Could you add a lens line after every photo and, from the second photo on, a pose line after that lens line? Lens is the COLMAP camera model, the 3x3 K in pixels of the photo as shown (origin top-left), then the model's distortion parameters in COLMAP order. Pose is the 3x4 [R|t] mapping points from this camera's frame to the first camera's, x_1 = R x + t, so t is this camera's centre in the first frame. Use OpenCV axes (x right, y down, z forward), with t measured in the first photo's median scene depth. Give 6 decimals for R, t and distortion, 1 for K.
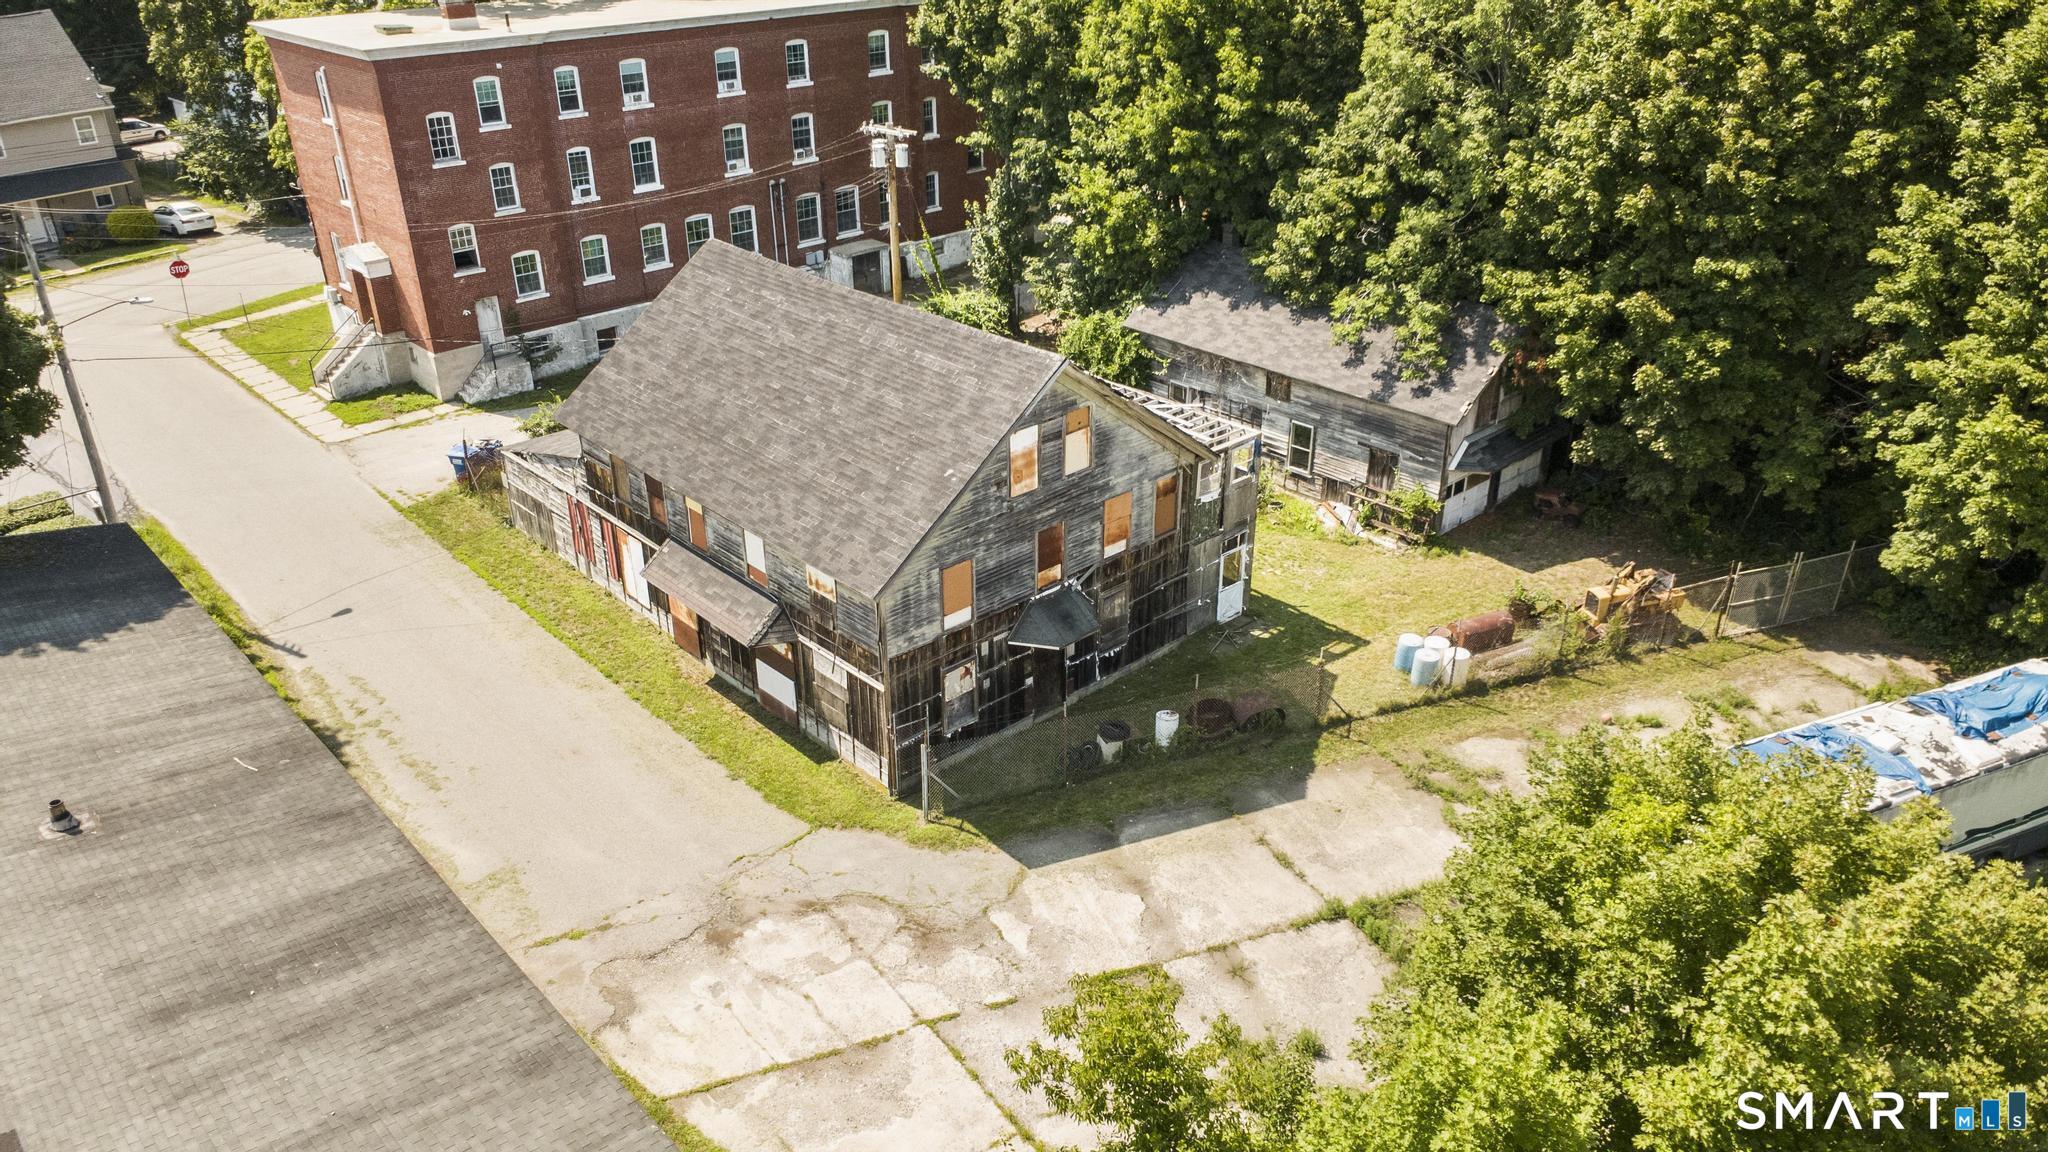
lens RADIAL K [[1431.2, 0, 1022.0], [0, 1431.2, 587.1], [0, 0, 1]] dist [0.022252, -0.026986]
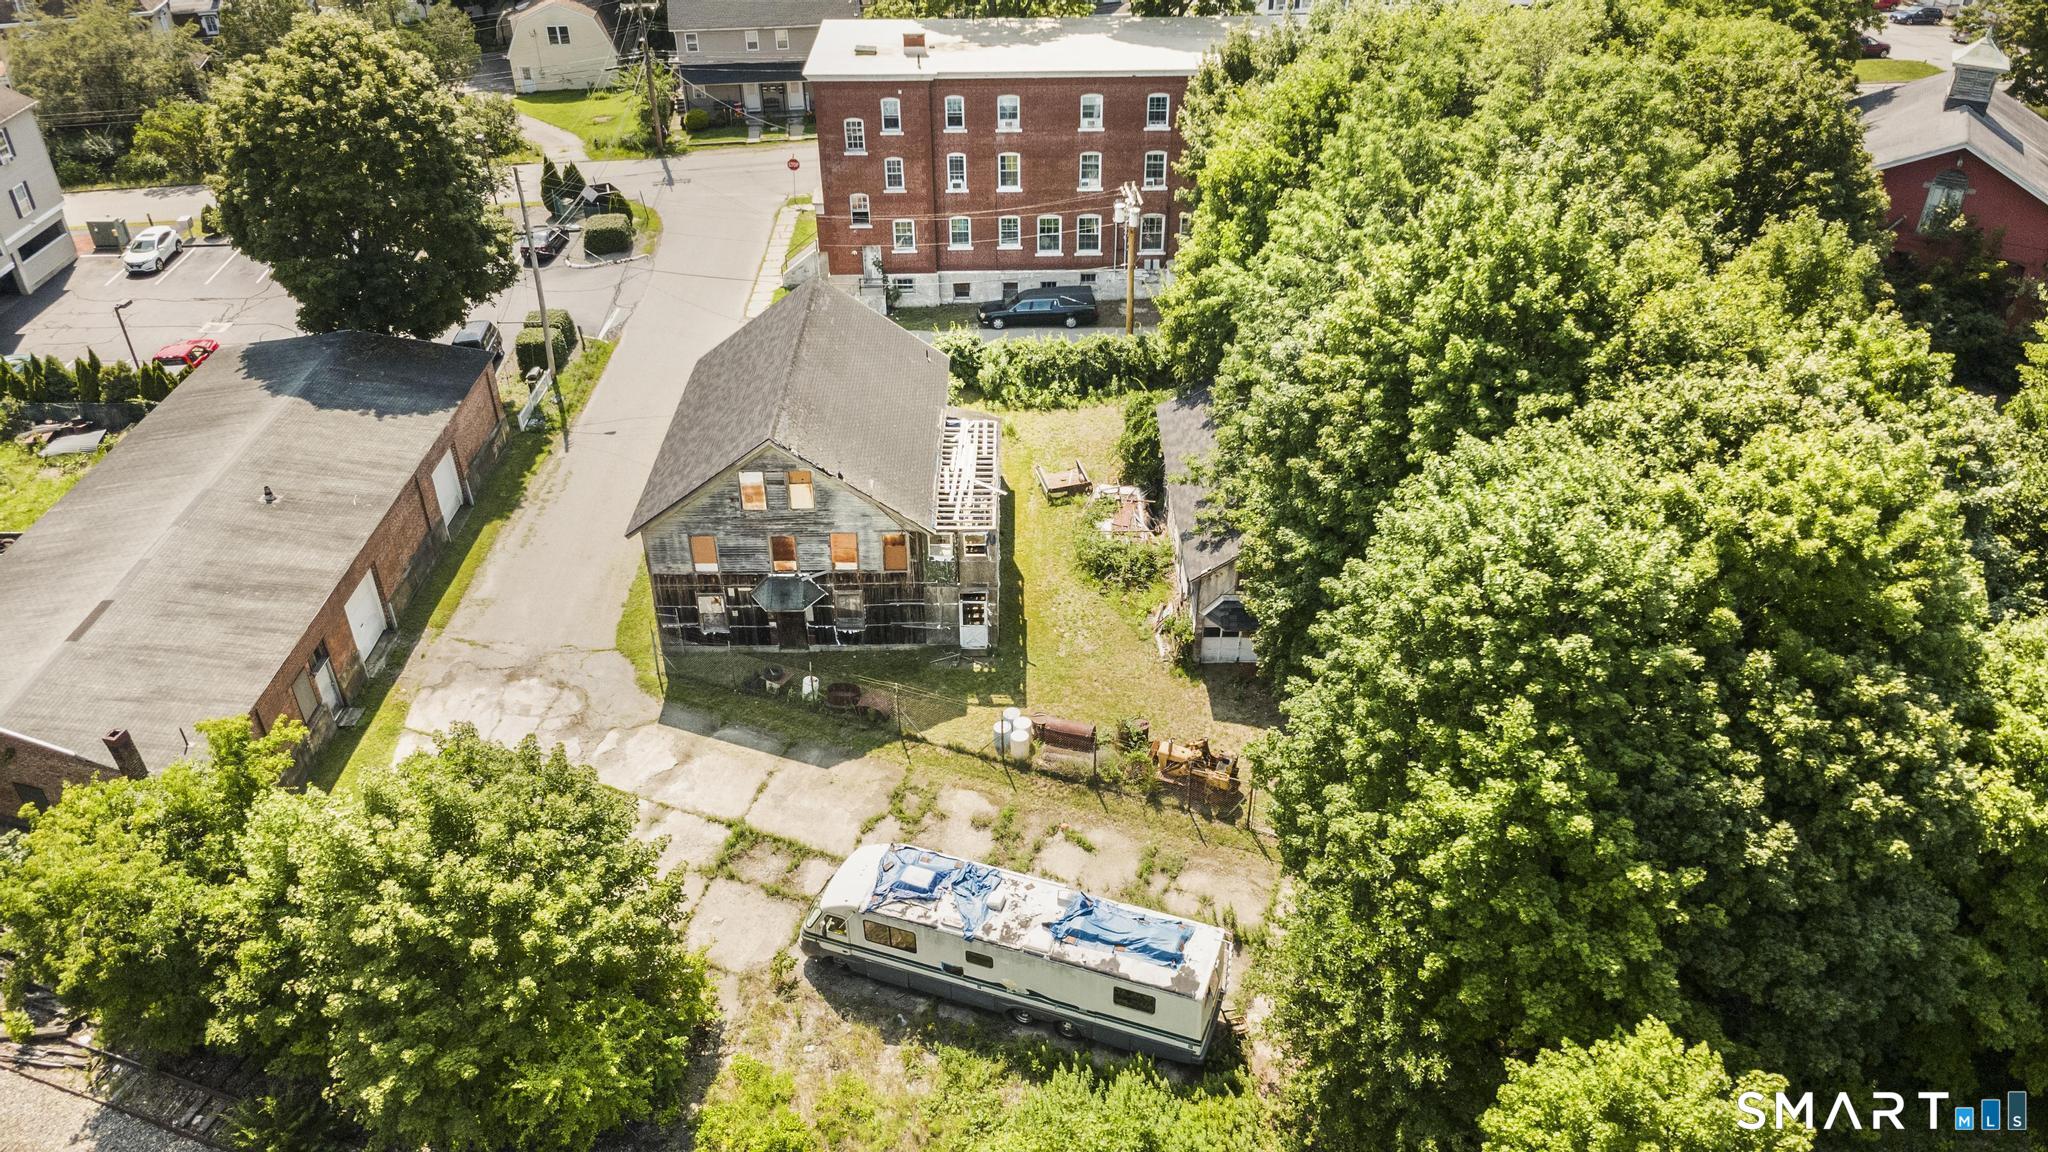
lens RADIAL K [[1431.2, 0, 1015.1], [0, 1431.2, 578.8], [0, 0, 1]] dist [0.022252, -0.026986]
pose [[0.735380, 0.382606, -0.559311, 0.947920], [-0.313911, 0.923800, 0.219211, -0.364008], [0.600563, 0.014370, 0.799448, -0.072452]]
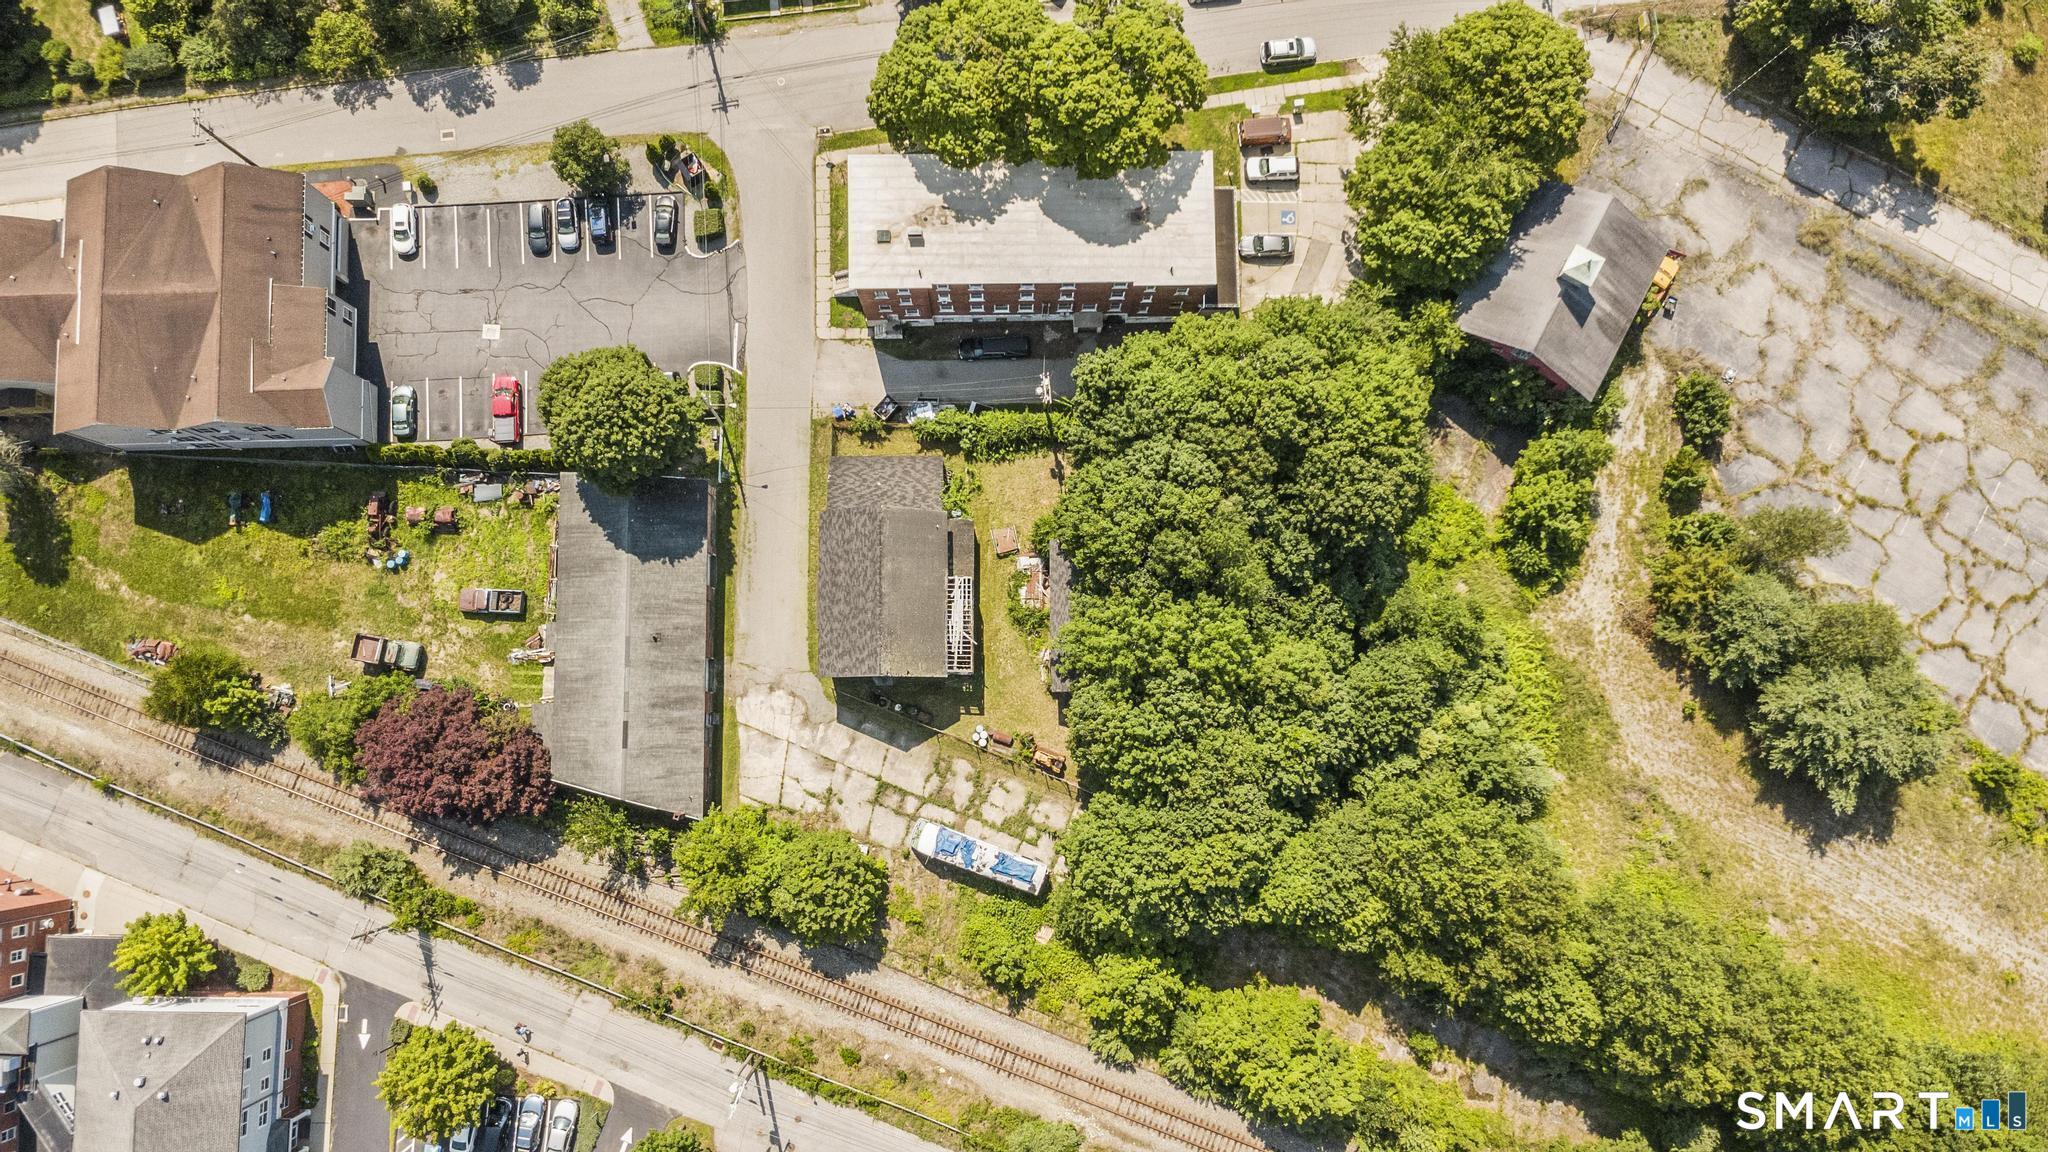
lens RADIAL K [[1431.2, 0, 1023.0], [0, 1431.2, 577.4], [0, 0, 1]] dist [0.022252, -0.026986]
pose [[0.737661, 0.673353, -0.049526, 0.264962], [-0.330022, 0.423588, 0.843599, -2.942651], [0.589018, -0.605945, 0.534686, -0.530574]]
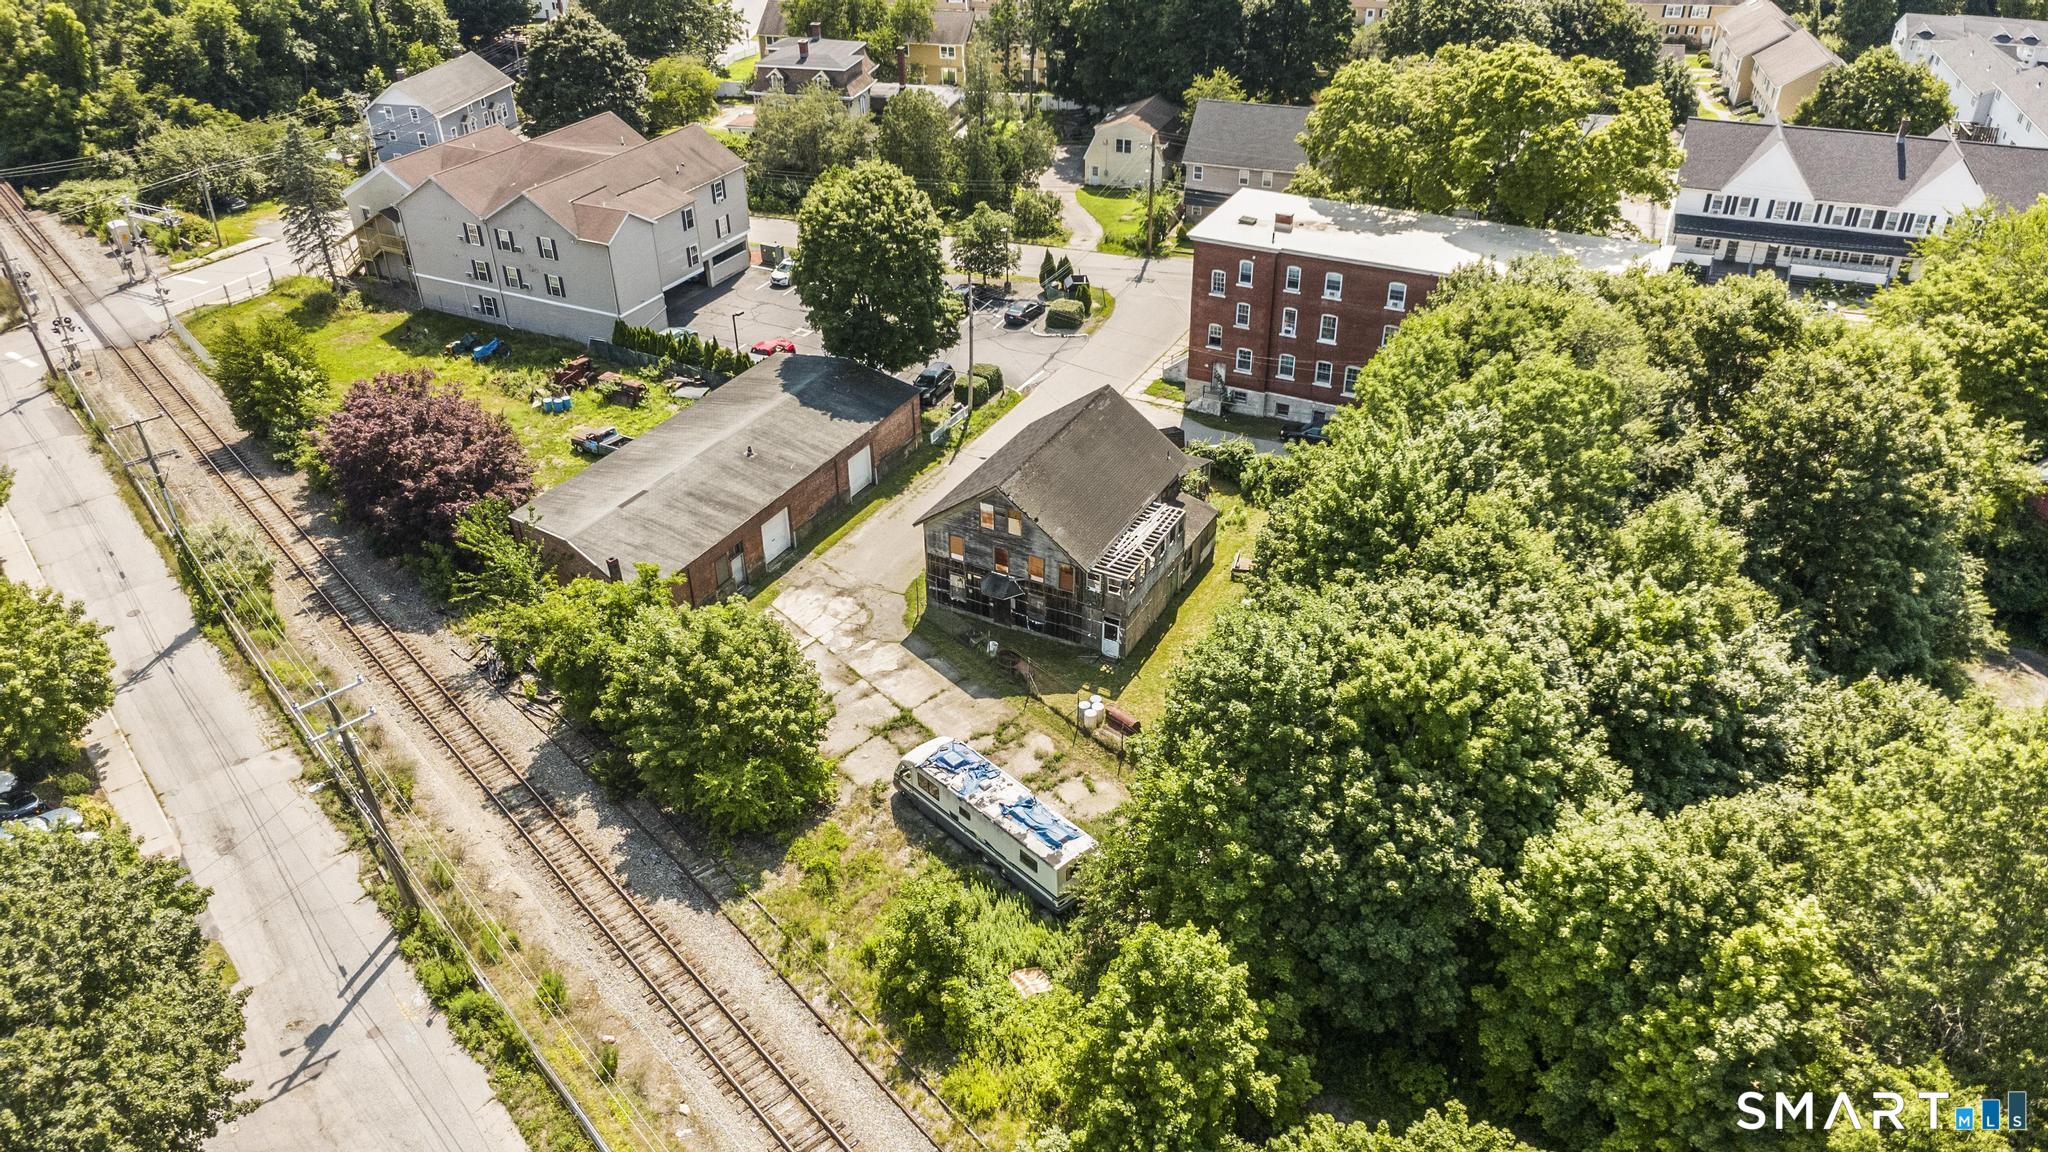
lens RADIAL K [[1431.2, 0, 1013.7], [0, 1431.2, 568.3], [0, 0, 1]] dist [0.022252, -0.026986]
pose [[0.325339, 0.505844, -0.798922, 1.701419], [-0.430475, 0.831489, 0.351165, -0.752508], [0.841930, 0.229668, 0.488269, -0.122510]]
